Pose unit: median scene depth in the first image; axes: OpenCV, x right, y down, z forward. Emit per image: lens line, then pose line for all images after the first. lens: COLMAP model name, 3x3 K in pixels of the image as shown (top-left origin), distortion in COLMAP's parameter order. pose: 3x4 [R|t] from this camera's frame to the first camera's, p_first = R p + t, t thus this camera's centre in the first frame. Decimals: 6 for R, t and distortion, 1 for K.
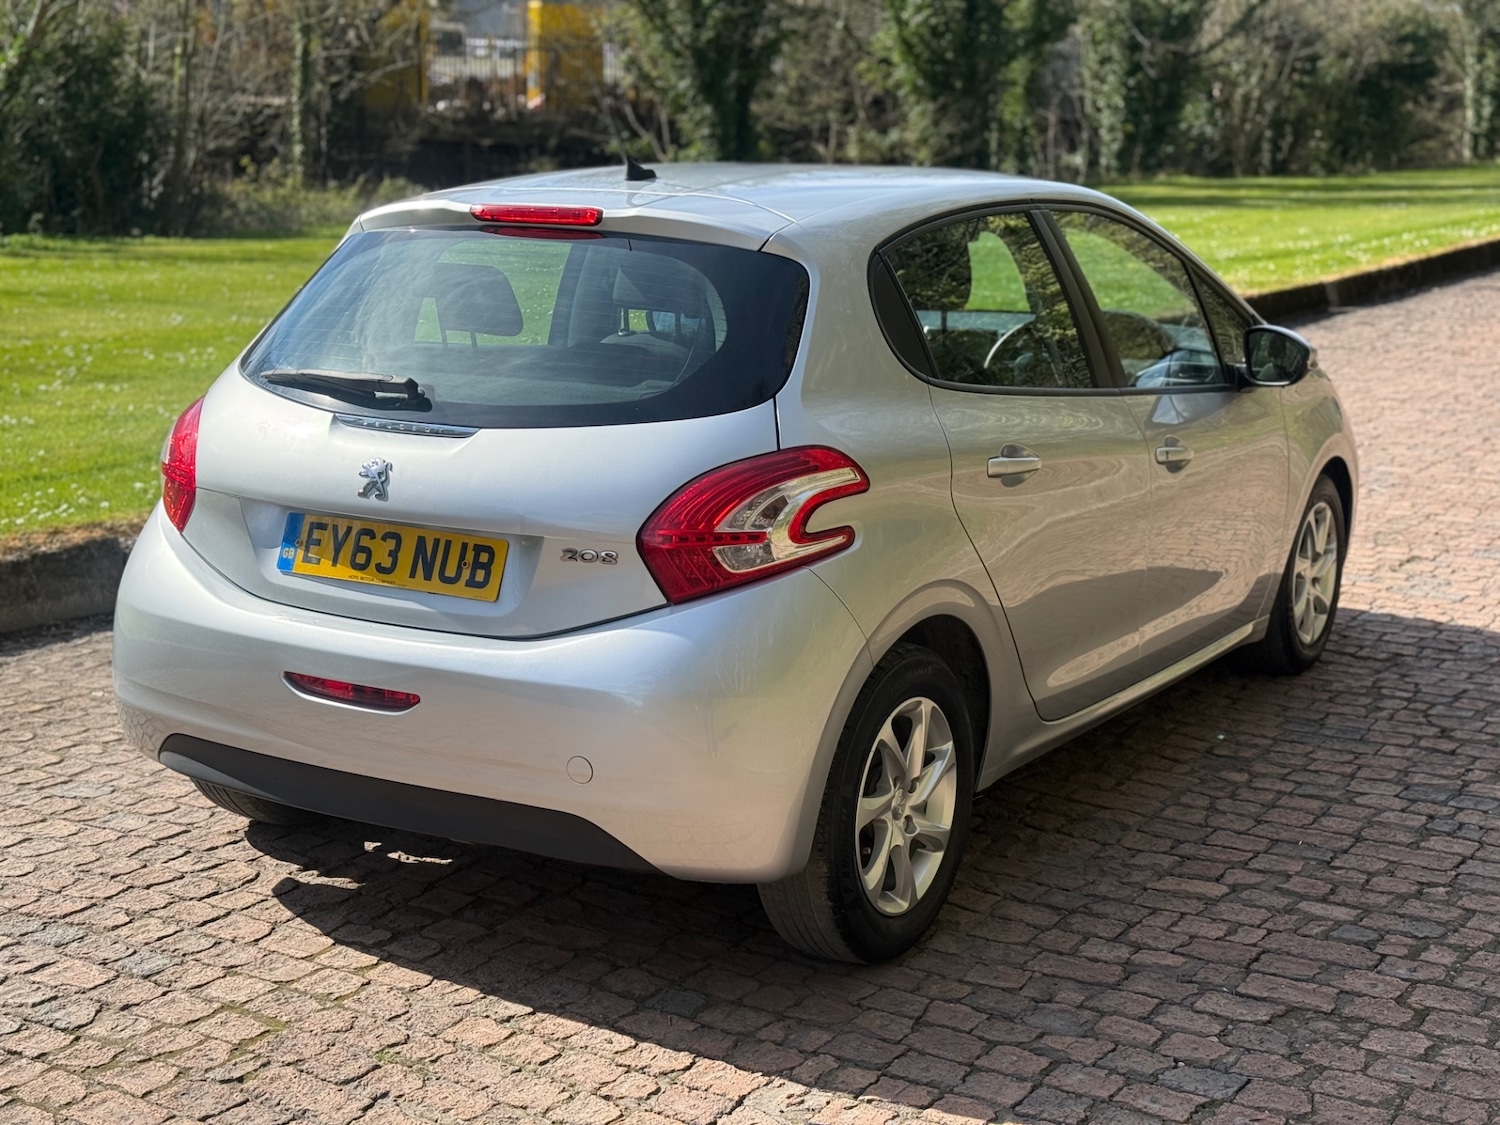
lens RADIAL K [[2075.3, 0, 789.7], [0, 2075.3, 561.8], [0, 0, 1]] dist [0.091737, 0.000000]
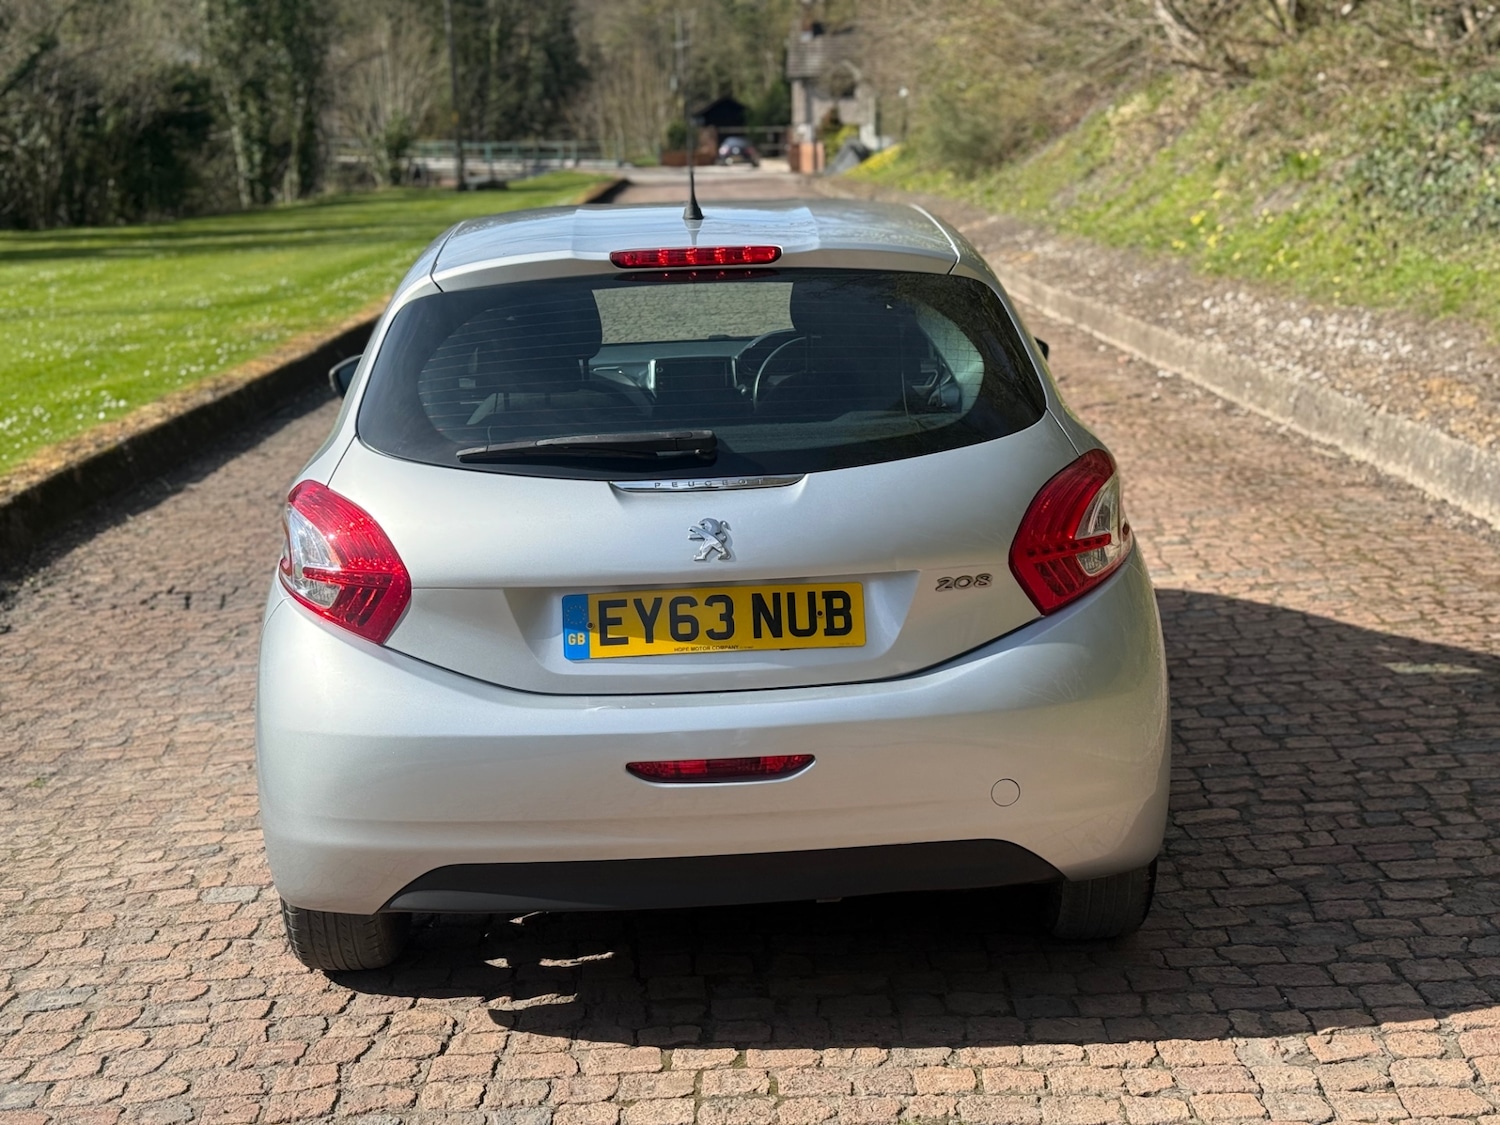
lens RADIAL K [[2075.3, 0, 755.1], [0, 2075.3, 564.6], [0, 0, 1]] dist [0.091737, 0.000000]
pose [[0.844036, -0.142528, 0.517001, -0.656969], [0.153417, 0.987919, 0.021888, -0.045625], [-0.513874, 0.060843, 0.855705, 0.182583]]
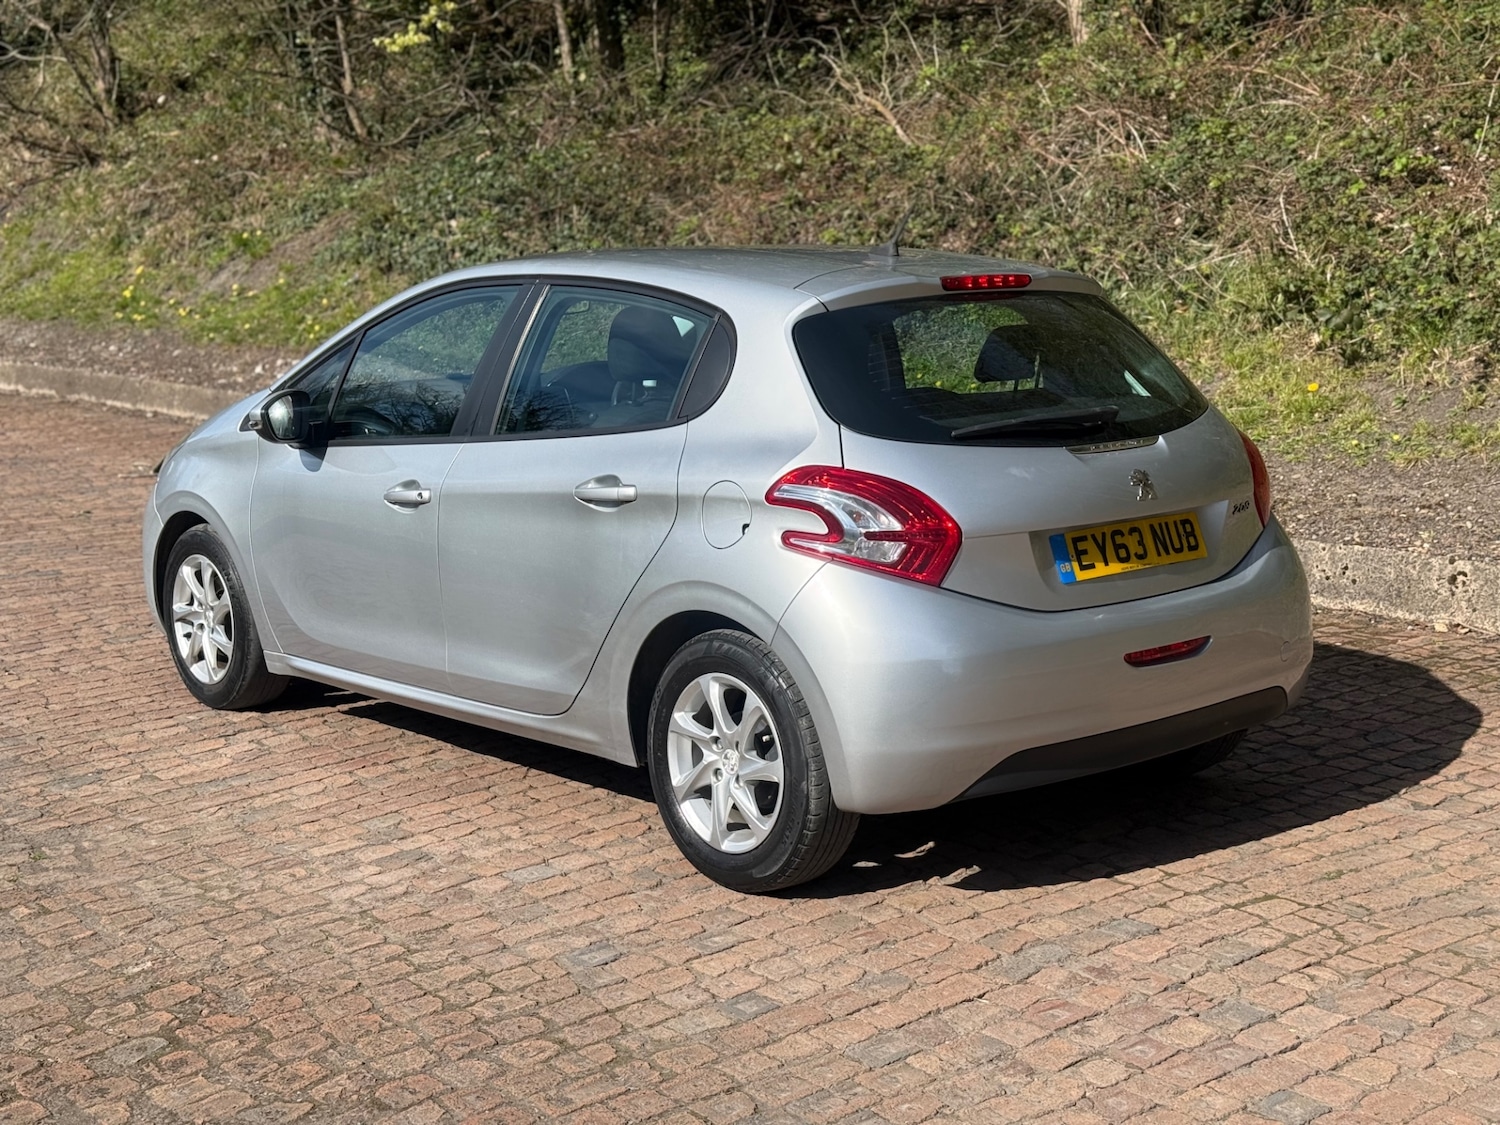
lens RADIAL K [[2075.3, 0, 753.9], [0, 2075.3, 569.9], [0, 0, 1]] dist [0.091737, 0.000000]
pose [[0.324852, -0.169284, 0.930491, -1.439991], [0.209114, 0.972356, 0.103895, -0.167798], [-0.922357, 0.160828, 0.351272, 0.766066]]
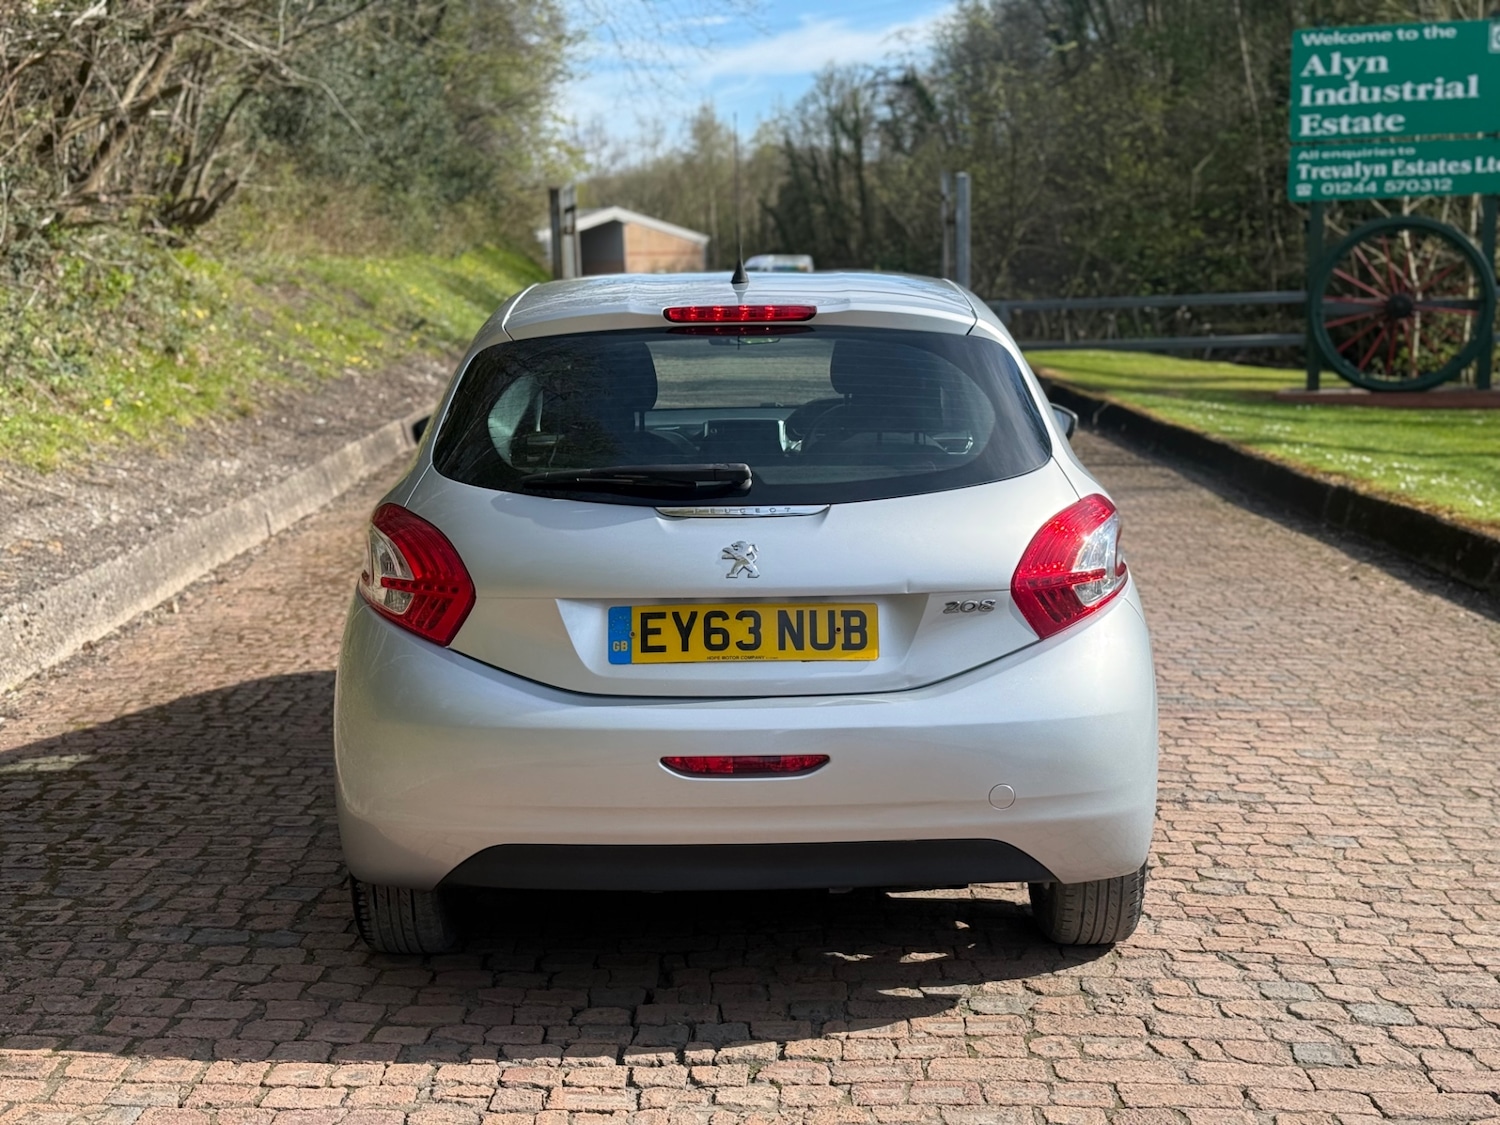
lens RADIAL K [[2075.3, 0, 747.2], [0, 2075.3, 591.6], [0, 0, 1]] dist [0.091737, 0.000000]
pose [[0.866813, -0.097822, 0.488943, -0.699946], [0.123700, 0.992101, -0.020811, -0.001914], [-0.483045, 0.078522, 0.872067, 0.079924]]
